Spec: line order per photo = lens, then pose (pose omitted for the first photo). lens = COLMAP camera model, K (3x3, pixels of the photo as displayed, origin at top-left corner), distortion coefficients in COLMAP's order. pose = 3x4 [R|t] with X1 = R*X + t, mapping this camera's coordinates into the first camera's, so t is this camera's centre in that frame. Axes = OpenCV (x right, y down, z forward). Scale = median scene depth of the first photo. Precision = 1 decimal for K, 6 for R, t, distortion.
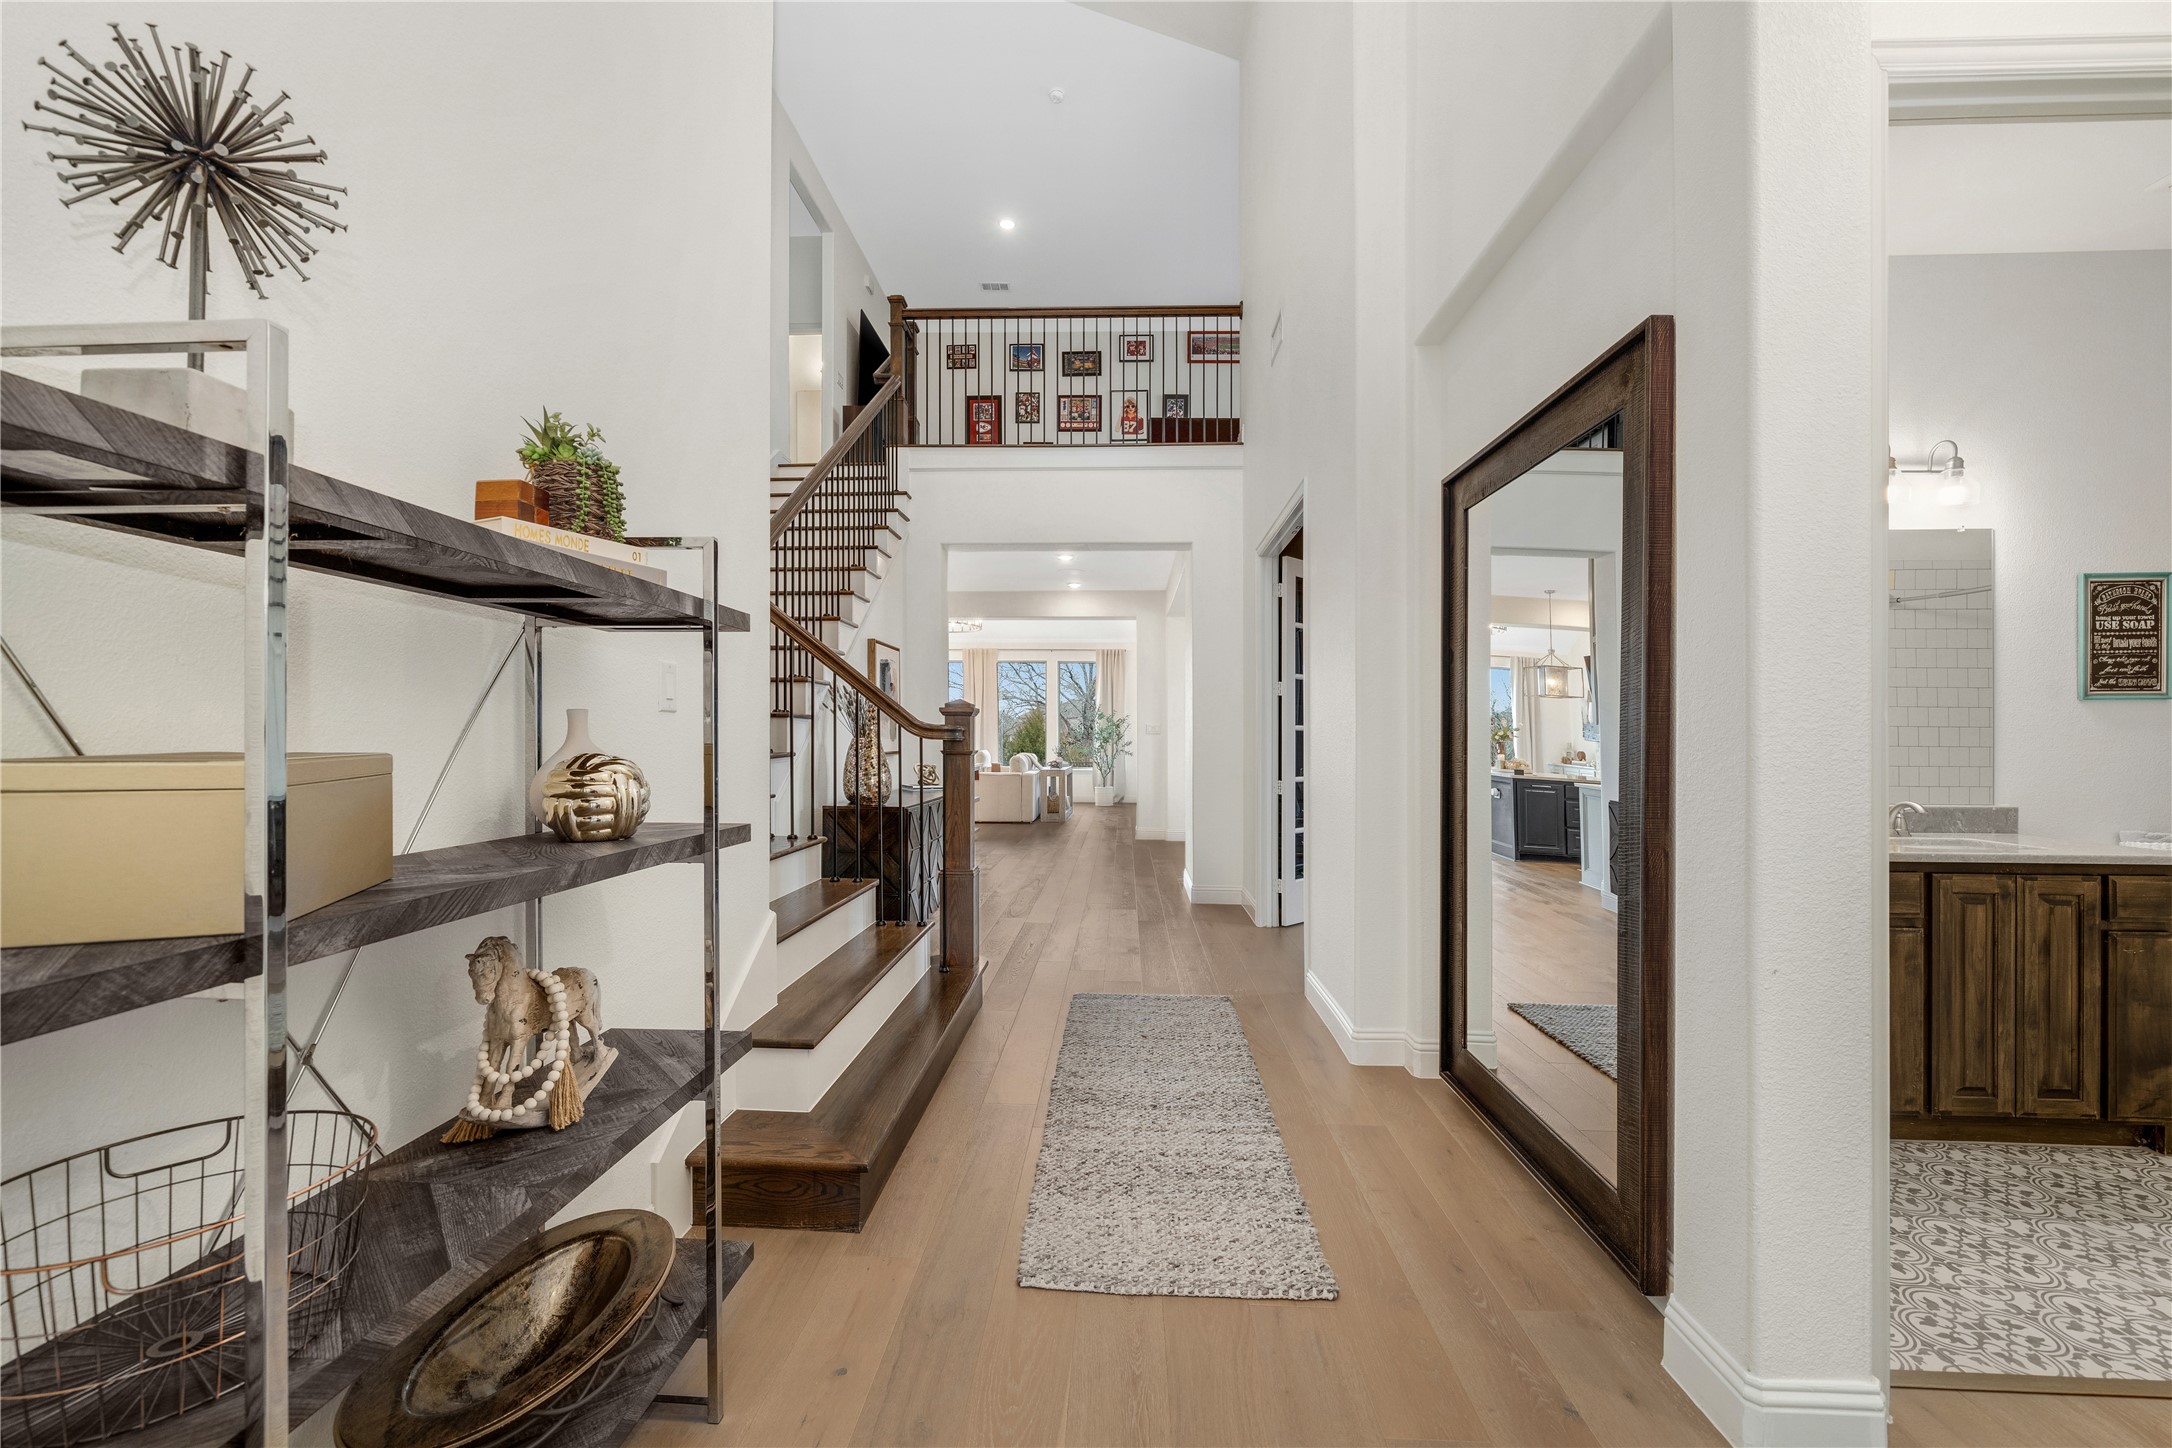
lens RADIAL K [[837.1, 0, 1086.0], [0, 837.1, 724.0], [0, 0, 1]] dist [-0.000628, -0.000161]
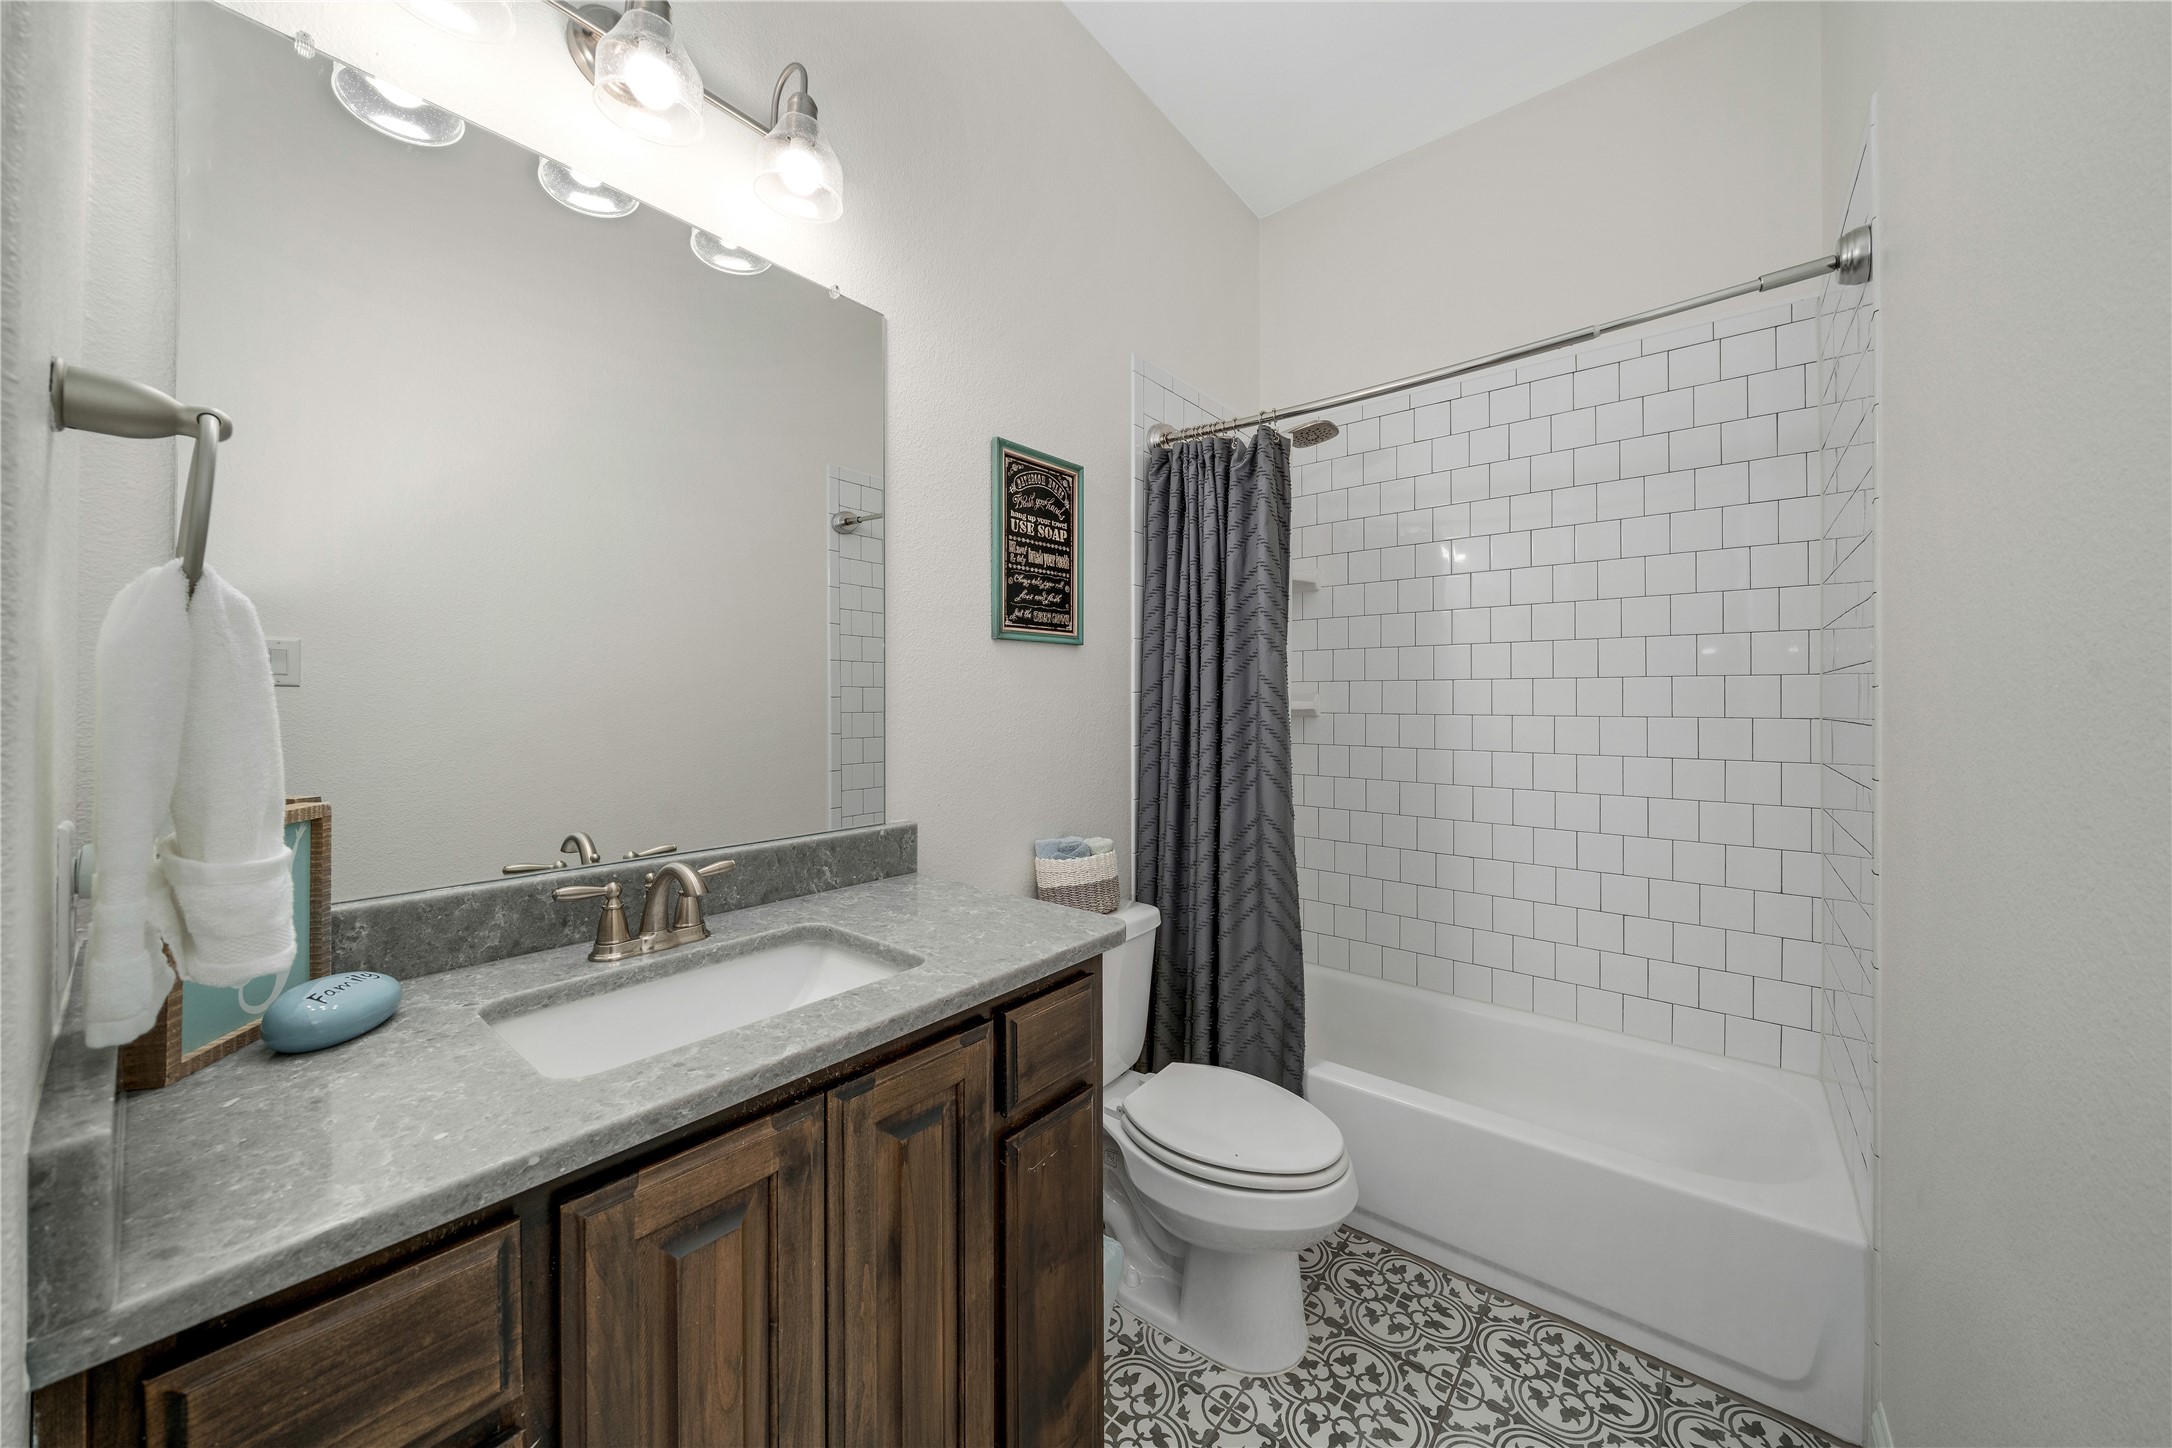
lens RADIAL K [[837.1, 0, 1086.0], [0, 837.1, 724.0], [0, 0, 1]] dist [-0.000628, -0.000161]
pose [[0.594185, -0.027096, 0.803872, 0.721164], [-0.001234, 0.999401, 0.034599, 0.013028], [-0.804327, -0.021550, 0.593796, 0.568443]]
